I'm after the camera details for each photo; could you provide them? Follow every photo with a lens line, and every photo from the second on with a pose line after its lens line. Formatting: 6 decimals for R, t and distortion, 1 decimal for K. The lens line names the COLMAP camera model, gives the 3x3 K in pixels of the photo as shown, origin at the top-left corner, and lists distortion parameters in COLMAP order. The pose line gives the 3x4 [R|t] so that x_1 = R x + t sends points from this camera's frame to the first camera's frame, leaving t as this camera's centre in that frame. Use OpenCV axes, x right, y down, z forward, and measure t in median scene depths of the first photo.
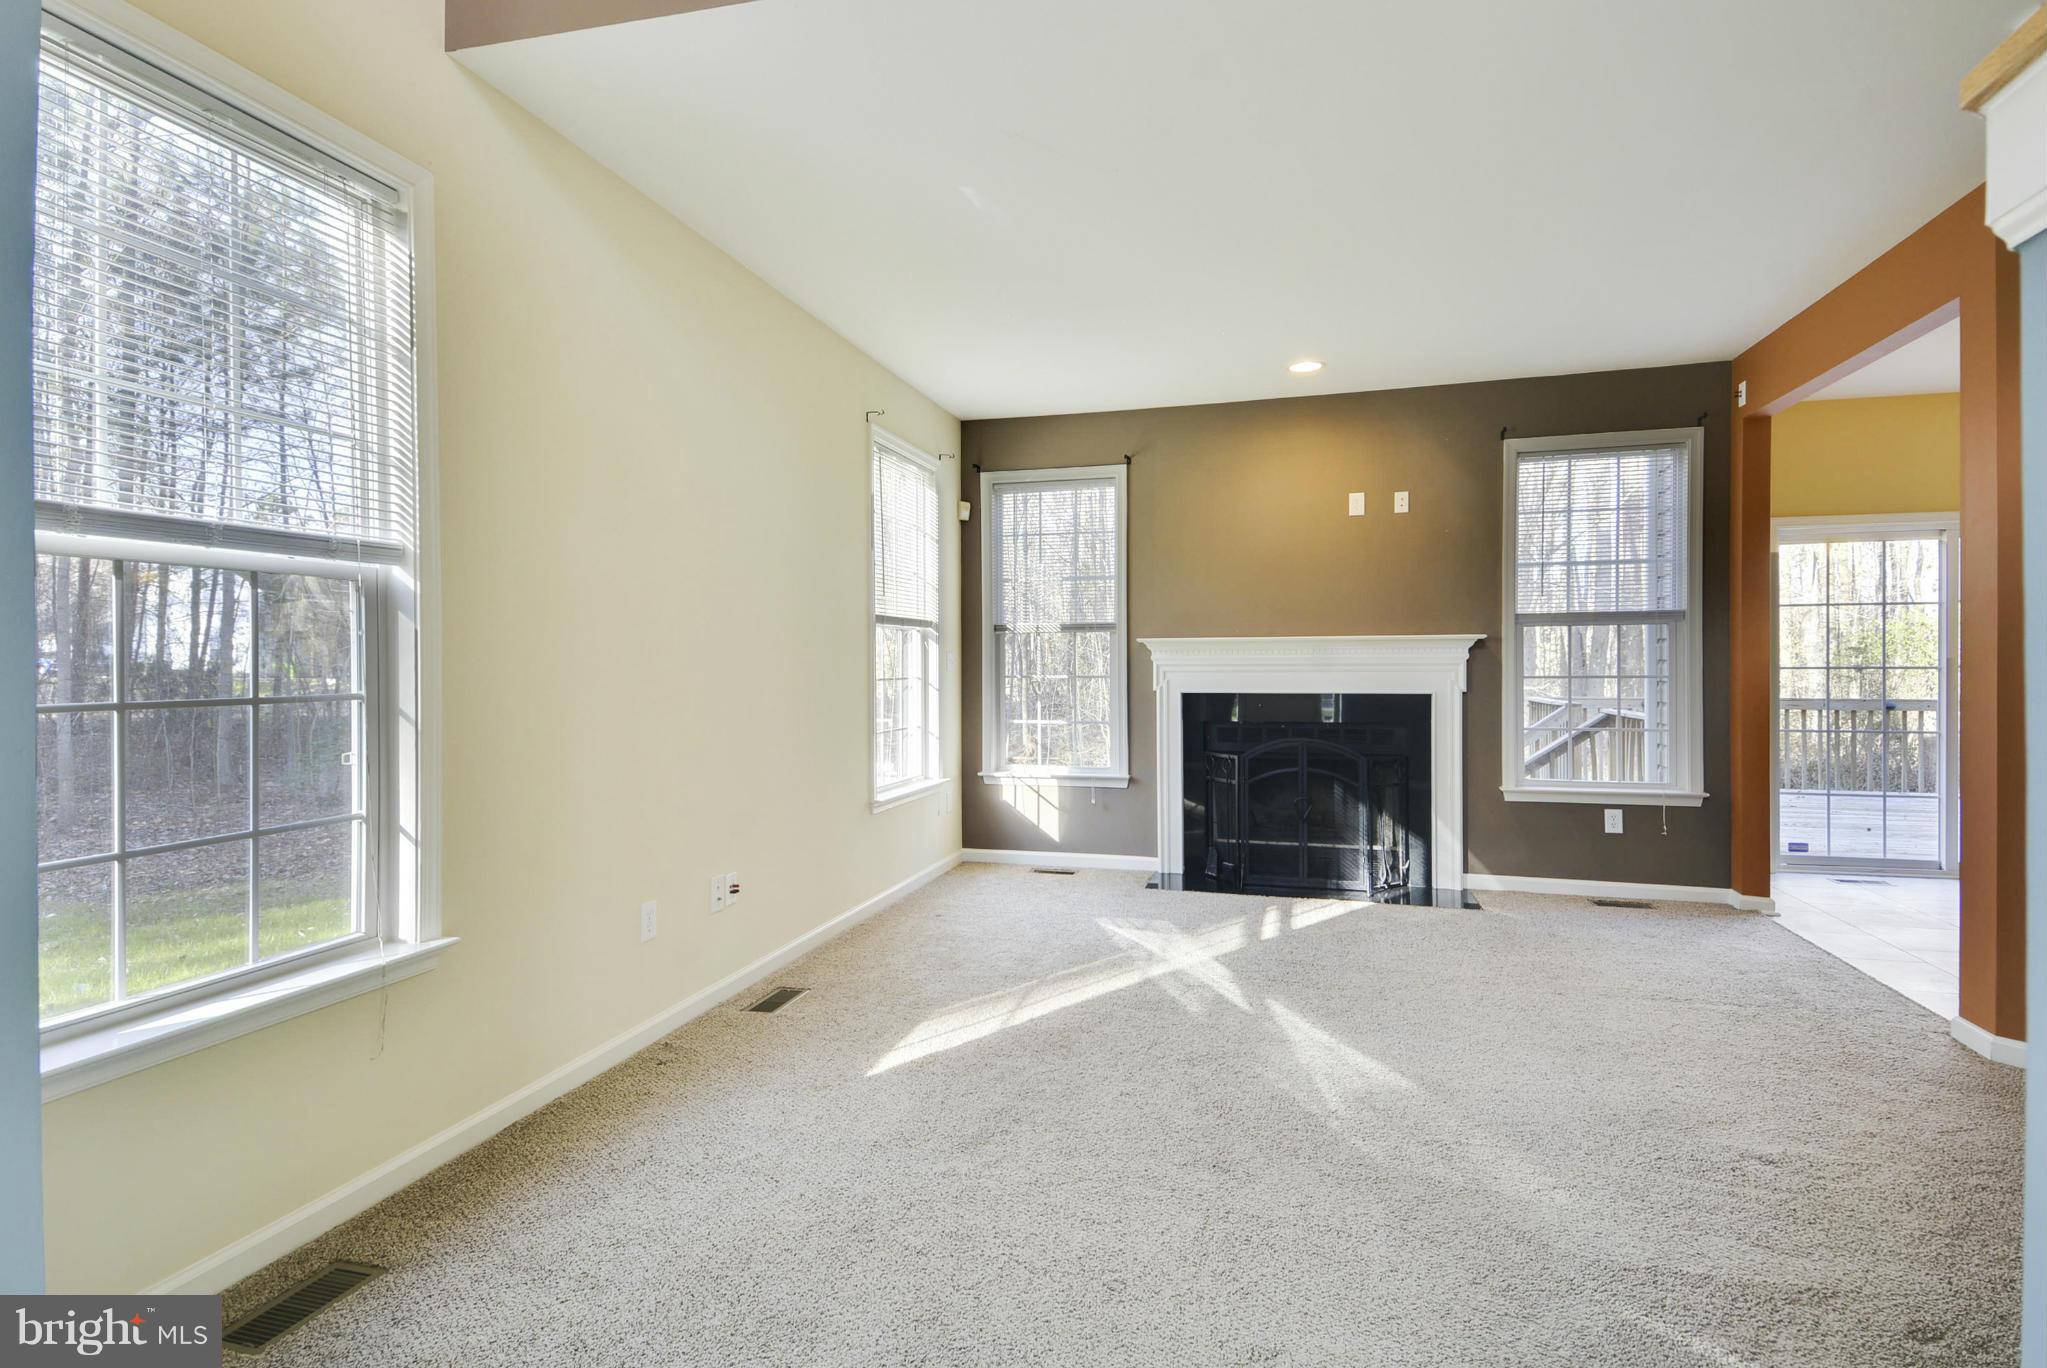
lens RADIAL K [[1031.5, 0, 1024.0], [0, 1031.5, 668.2], [0, 0, 1]] dist [0.105977, -0.074940]
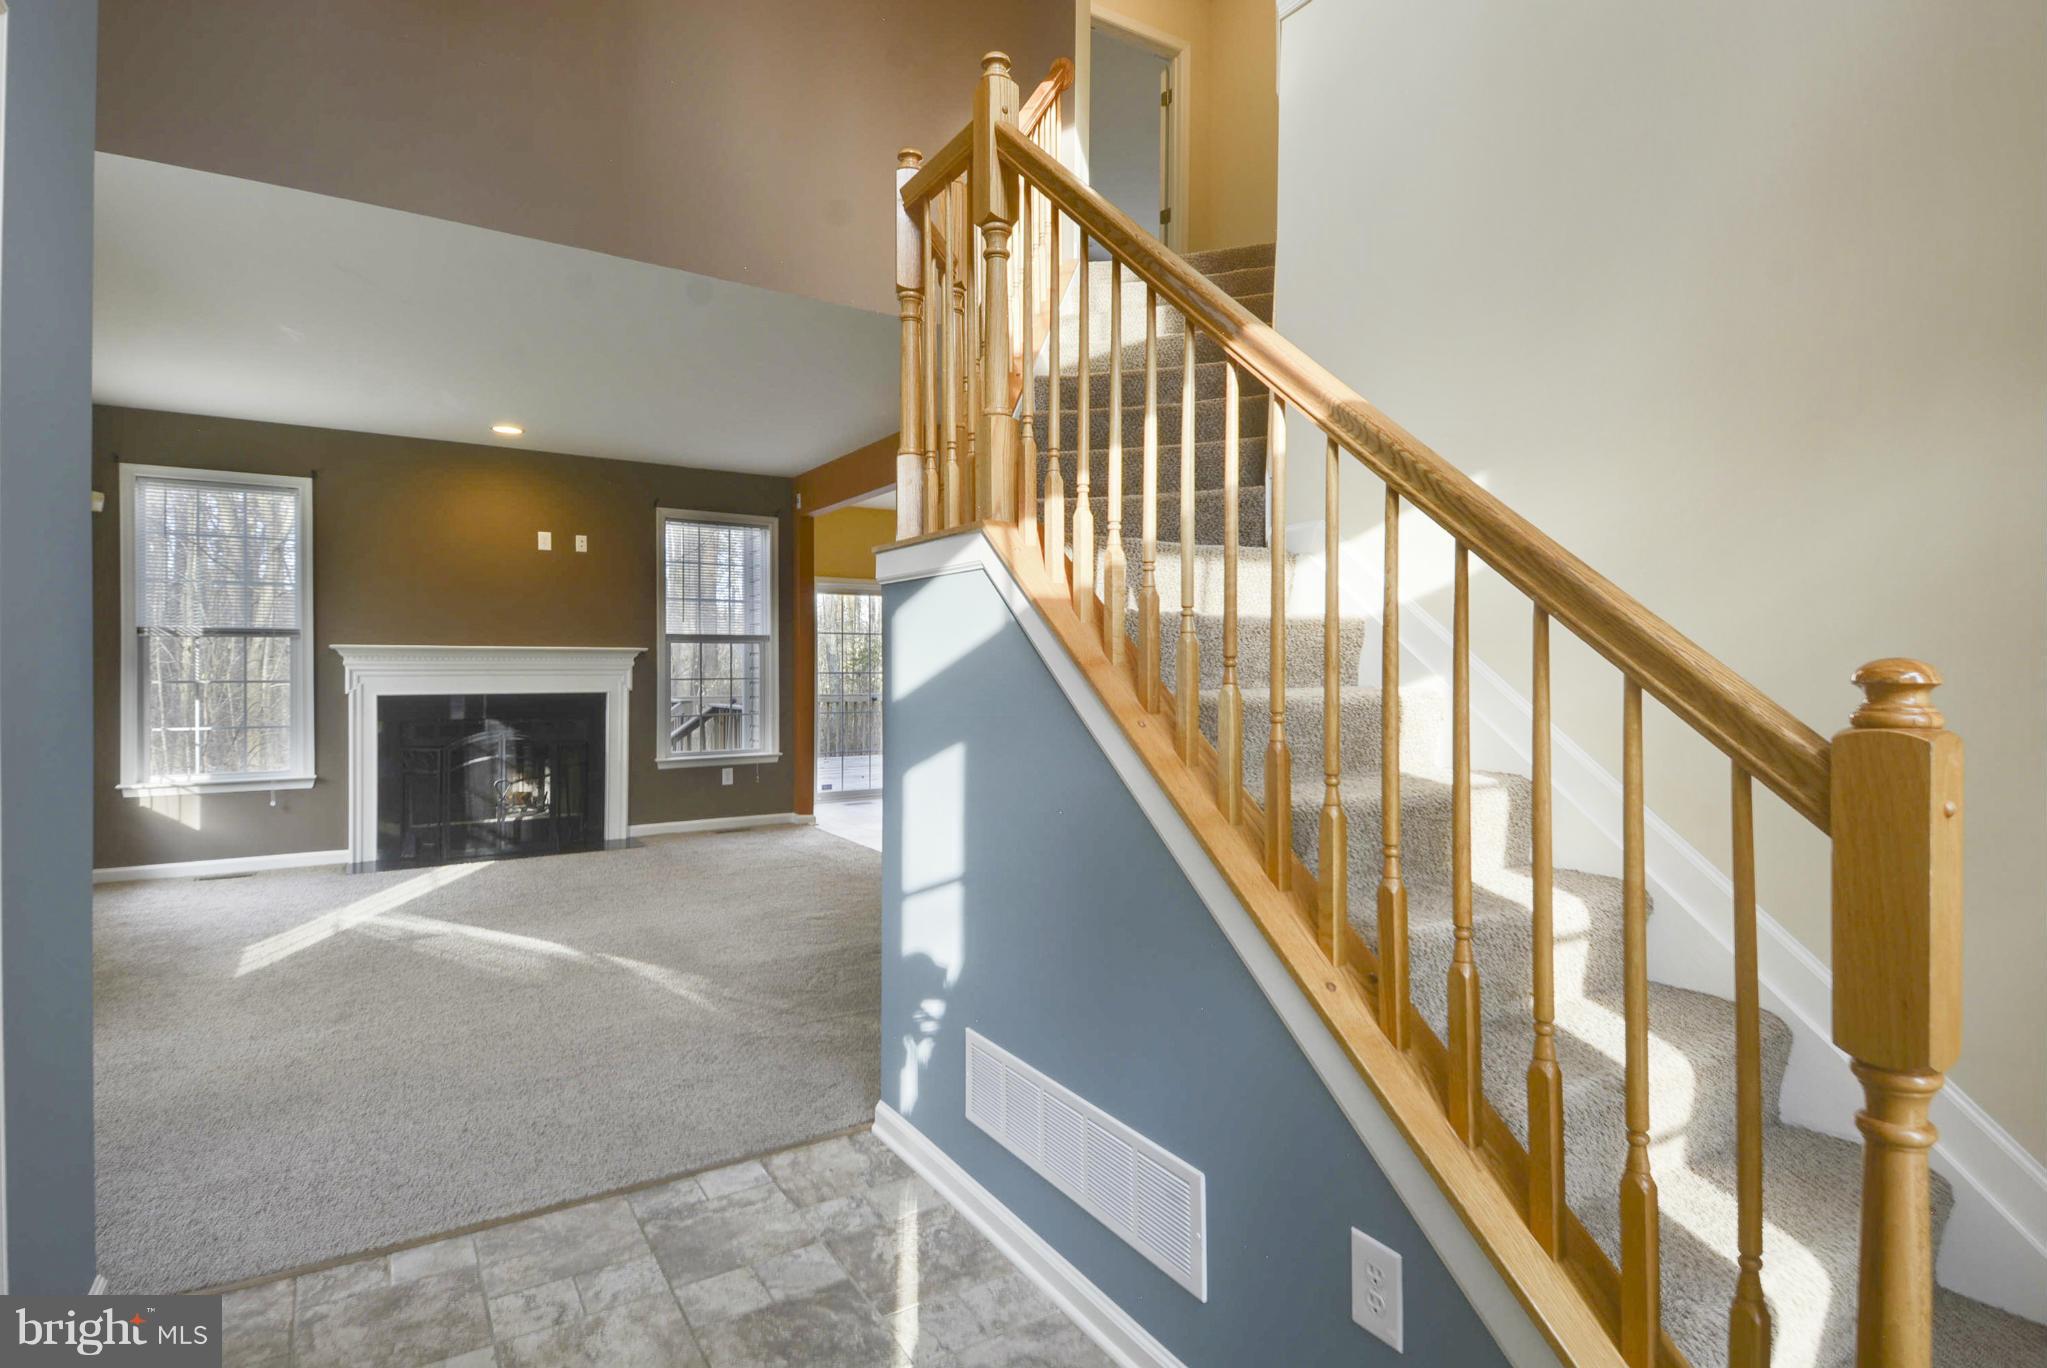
lens RADIAL K [[1031.5, 0, 1024.0], [0, 1031.5, 668.2], [0, 0, 1]] dist [0.105977, -0.074940]
pose [[0.682025, 0.002644, 0.731324, -0.210083], [0.000788, 0.999990, -0.004350, 0.000166], [-0.731328, 0.003543, 0.682016, -0.274555]]
